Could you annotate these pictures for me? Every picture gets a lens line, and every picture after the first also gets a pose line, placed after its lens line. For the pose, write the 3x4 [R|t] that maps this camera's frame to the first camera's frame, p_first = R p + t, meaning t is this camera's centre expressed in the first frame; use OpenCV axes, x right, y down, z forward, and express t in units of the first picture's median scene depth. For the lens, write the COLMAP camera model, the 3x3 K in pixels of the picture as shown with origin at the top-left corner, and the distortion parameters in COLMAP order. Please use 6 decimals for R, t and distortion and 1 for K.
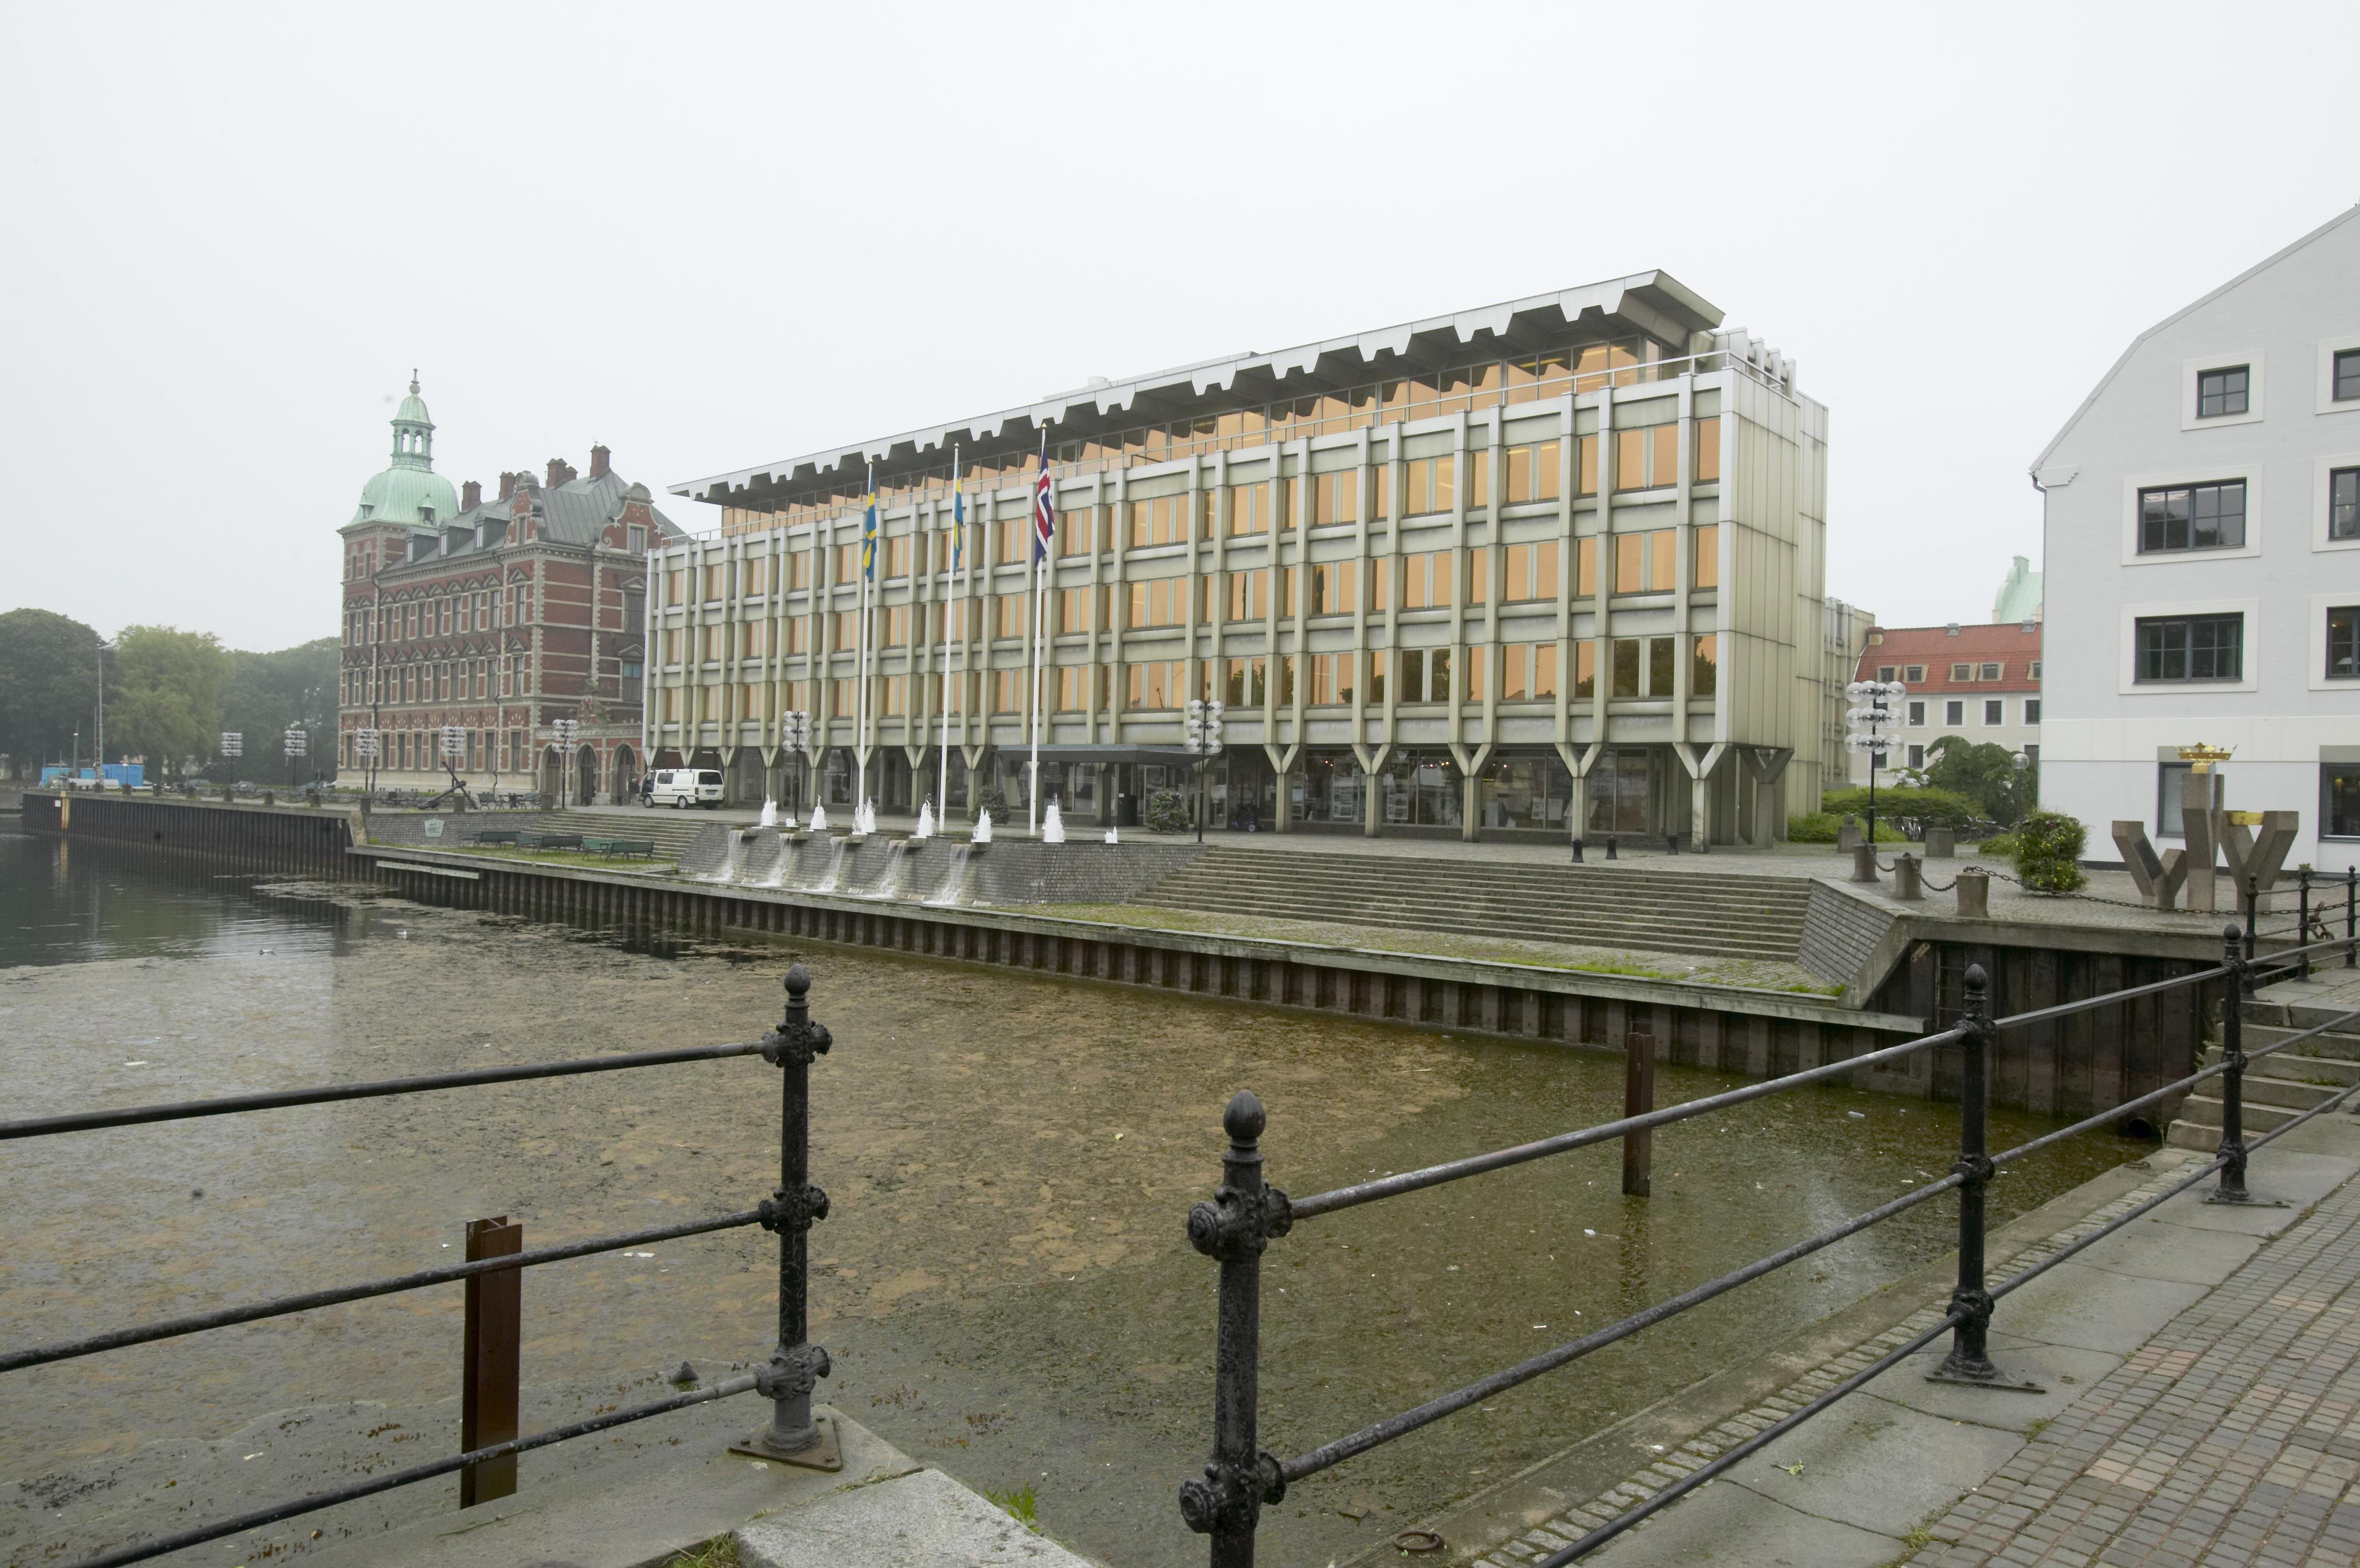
lens RADIAL K [[1638.8, 0, 1178.7], [0, 1638.8, 730.9], [0, 0, 1]] dist [0.078829, 0.000538]
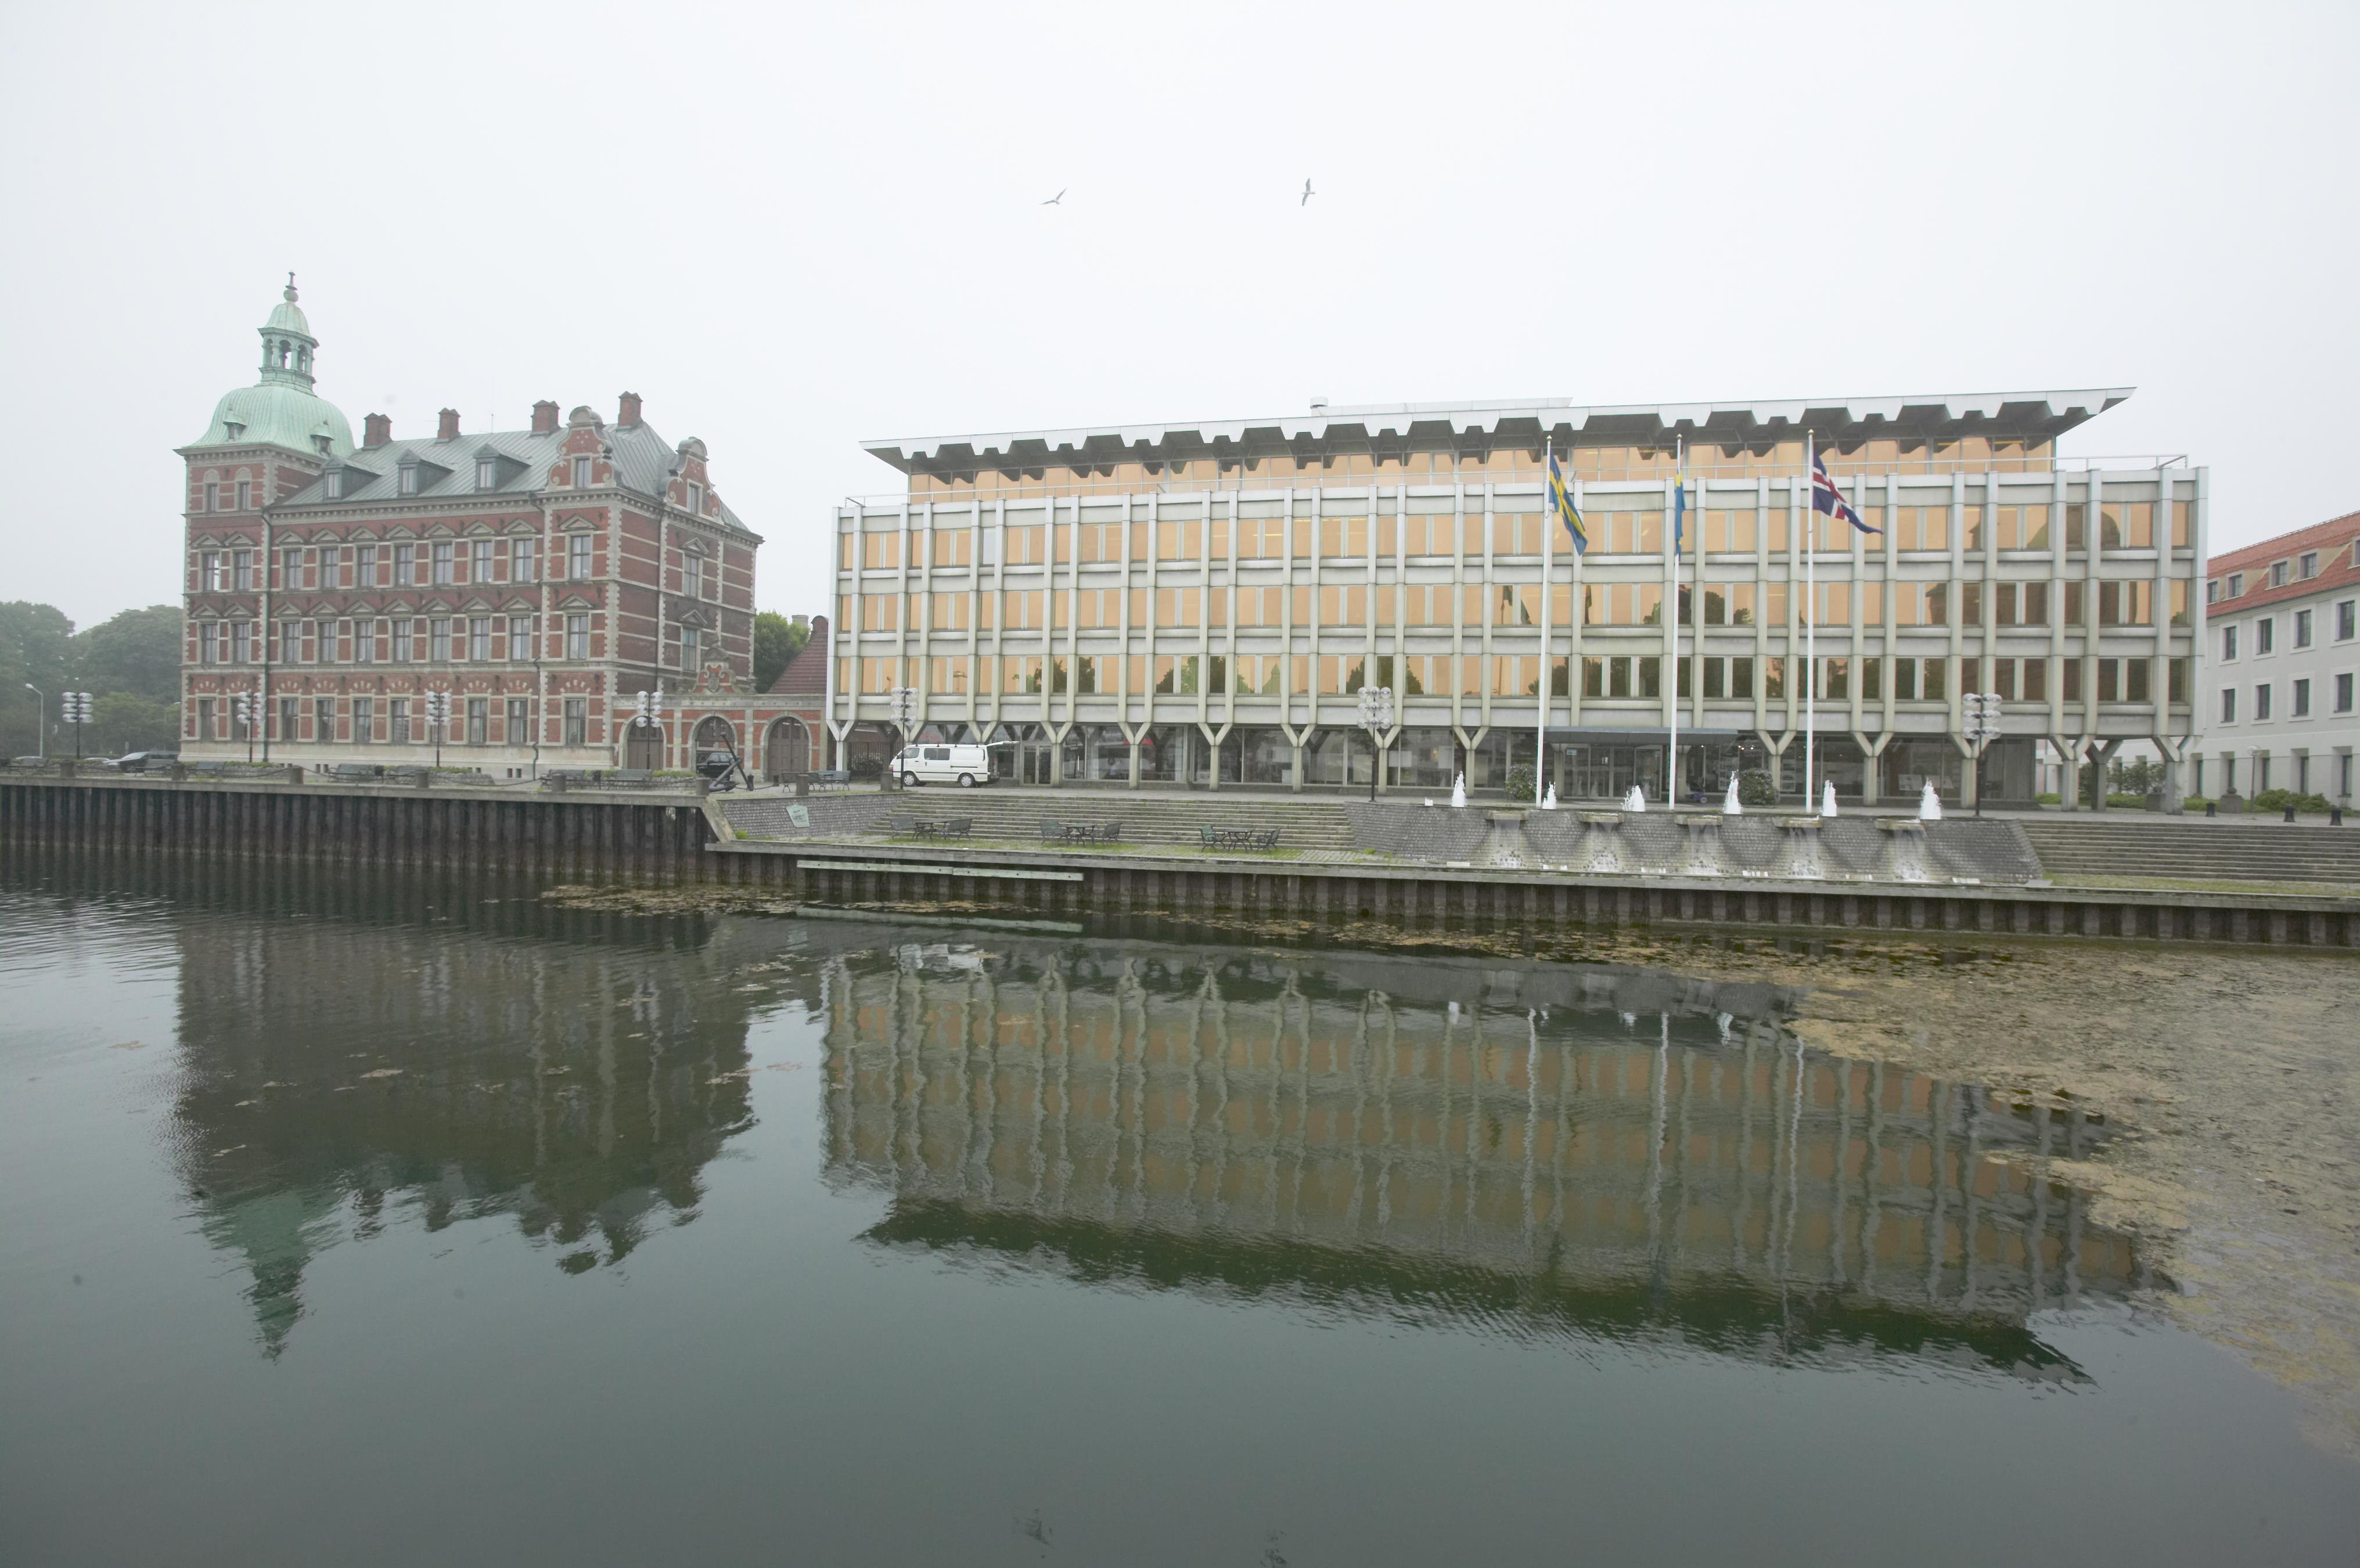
lens RADIAL K [[969.1, 0, 1180.0], [0, 969.1, 784.0], [0, 0, 1]] dist [-0.061103, 0.026595]
pose [[0.833750, -0.022312, 0.551691, -0.403712], [-0.018170, 0.997533, 0.067802, 0.004828], [-0.551843, -0.066554, 0.831288, 0.388518]]
